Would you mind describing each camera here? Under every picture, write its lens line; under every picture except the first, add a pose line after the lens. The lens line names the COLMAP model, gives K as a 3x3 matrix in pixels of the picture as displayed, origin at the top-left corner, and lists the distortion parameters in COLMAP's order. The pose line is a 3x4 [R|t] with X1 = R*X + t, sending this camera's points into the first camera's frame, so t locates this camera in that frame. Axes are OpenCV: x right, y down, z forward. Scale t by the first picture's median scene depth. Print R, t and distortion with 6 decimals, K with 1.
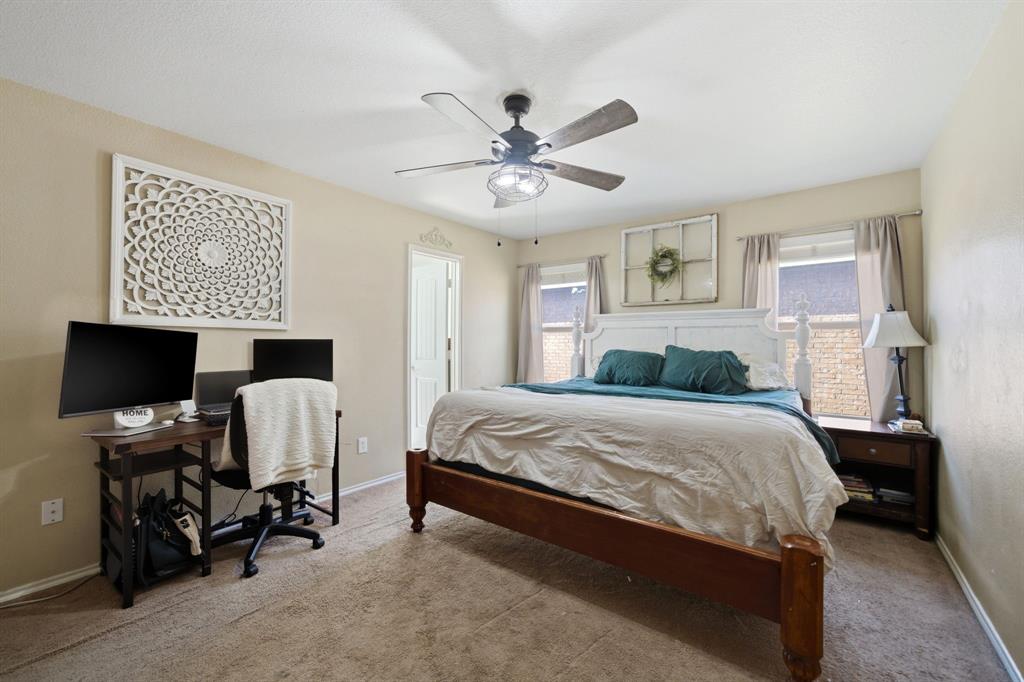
lens RADIAL K [[413.7, 0, 512.0], [0, 413.7, 341.0], [0, 0, 1]] dist [0.001787, 0.000203]
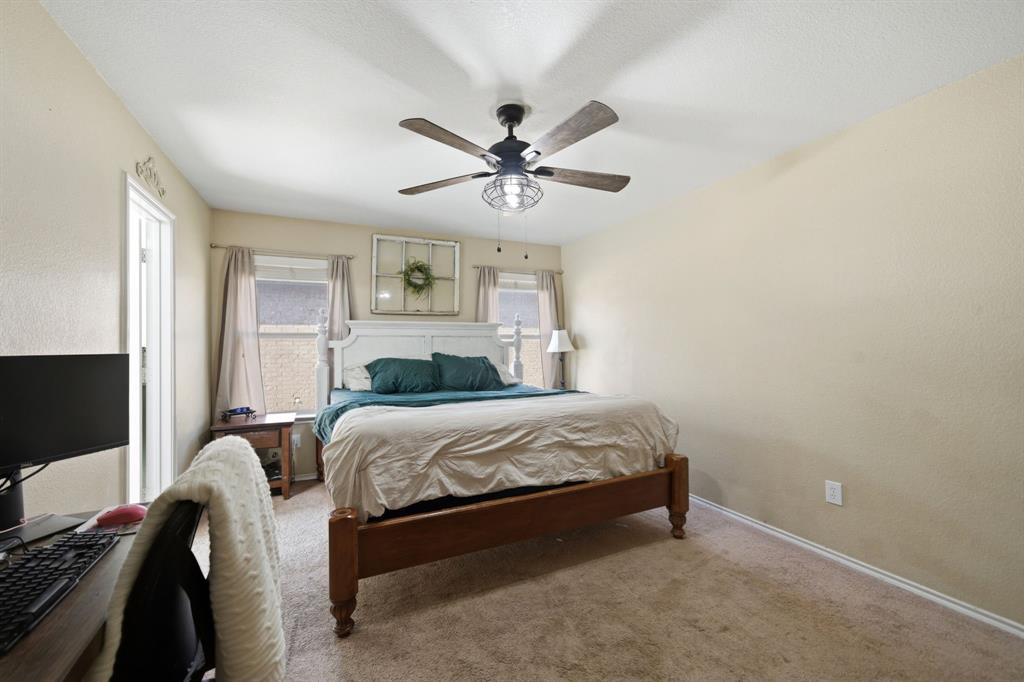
lens RADIAL K [[410.0, 0, 514.2], [0, 410.0, 344.4], [0, 0, 1]] dist [-0.002947, 0.000116]
pose [[0.468797, -0.003592, 0.883299, -0.747778], [0.007814, 0.999969, -0.000081, -0.014167], [-0.883271, 0.006940, 0.468811, 0.463867]]
